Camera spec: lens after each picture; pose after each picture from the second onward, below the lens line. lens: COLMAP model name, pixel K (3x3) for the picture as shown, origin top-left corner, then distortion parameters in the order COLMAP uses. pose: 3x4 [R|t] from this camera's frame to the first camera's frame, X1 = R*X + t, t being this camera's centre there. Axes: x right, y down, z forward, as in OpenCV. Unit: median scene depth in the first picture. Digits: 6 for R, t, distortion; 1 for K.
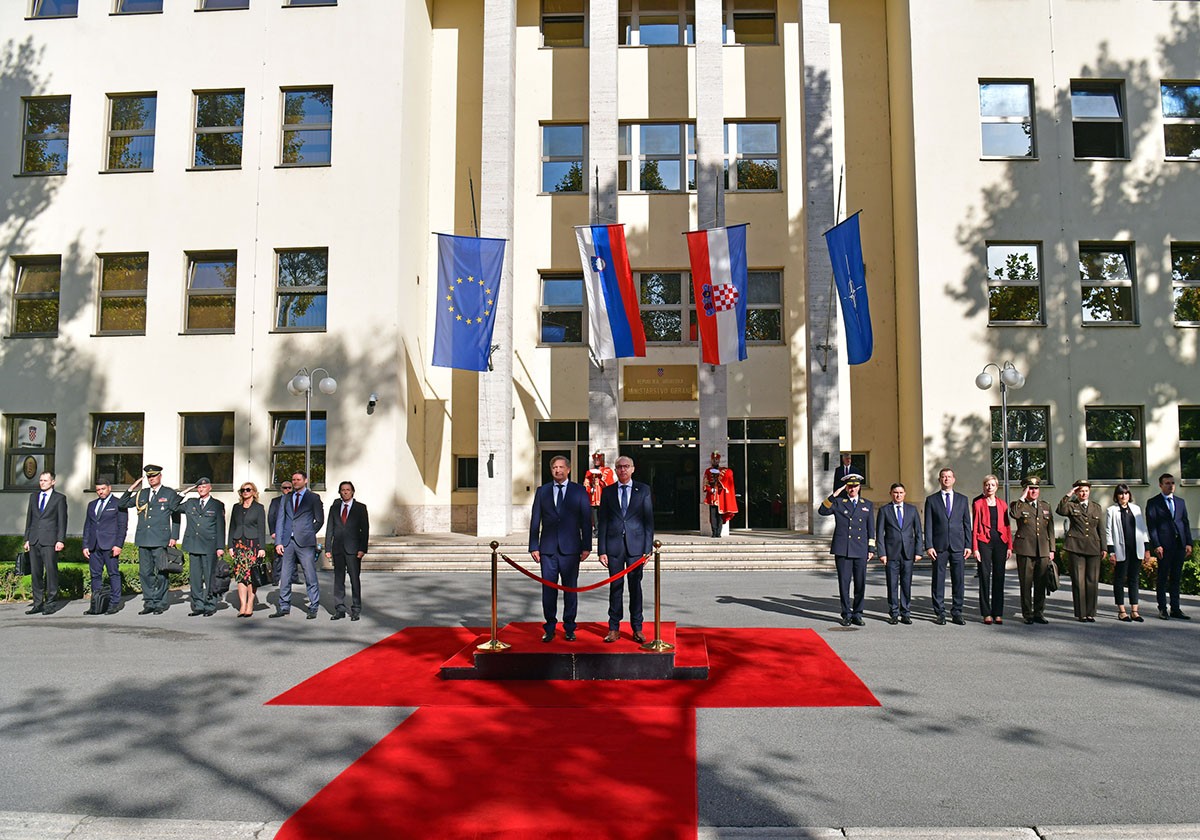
lens RADIAL K [[928.3, 0, 647.9], [0, 928.3, 440.0], [0, 0, 1]] dist [-0.065075, 0.014159]
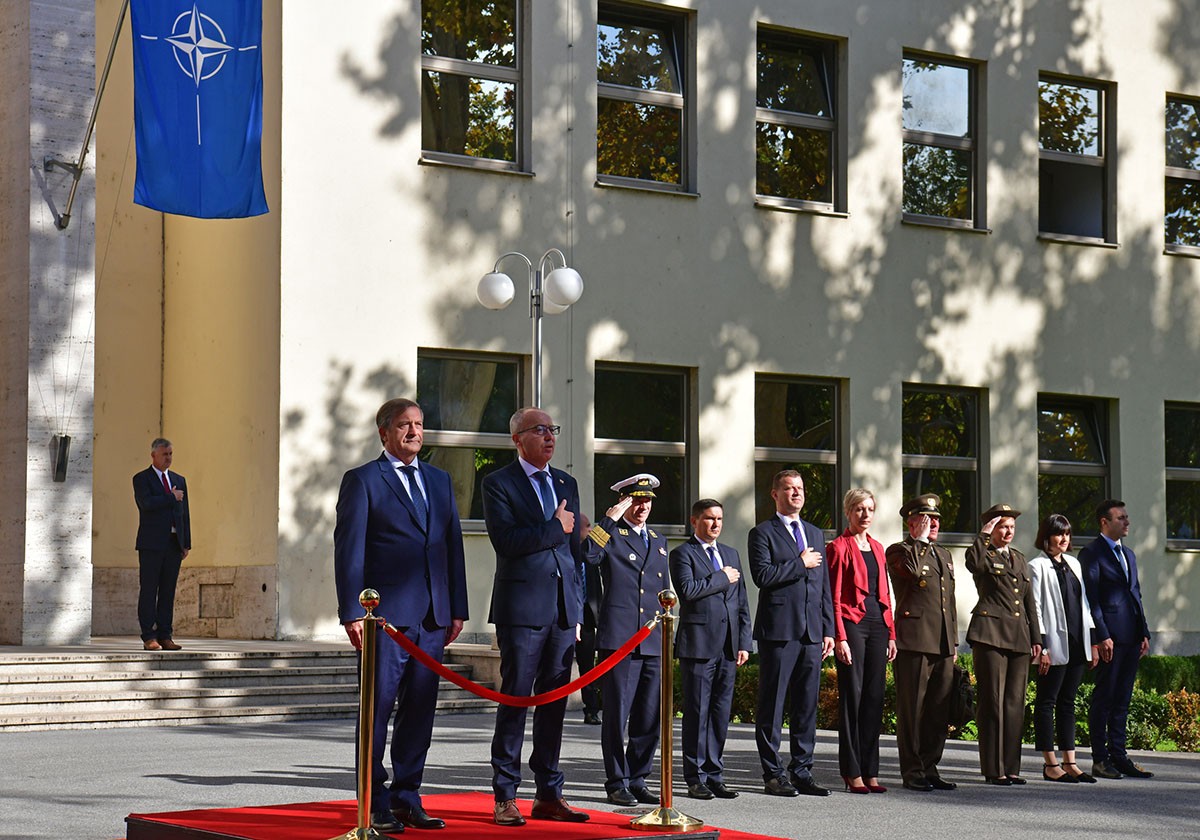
lens RADIAL K [[2498.4, 0, 566.0], [0, 2498.4, 423.1], [0, 0, 1]] dist [0.305388, 0.281222]
pose [[0.800297, 0.050195, 0.597500, -0.350824], [-0.047863, 0.998658, -0.019787, 0.023714], [-0.597691, -0.012762, 0.801625, 0.013312]]
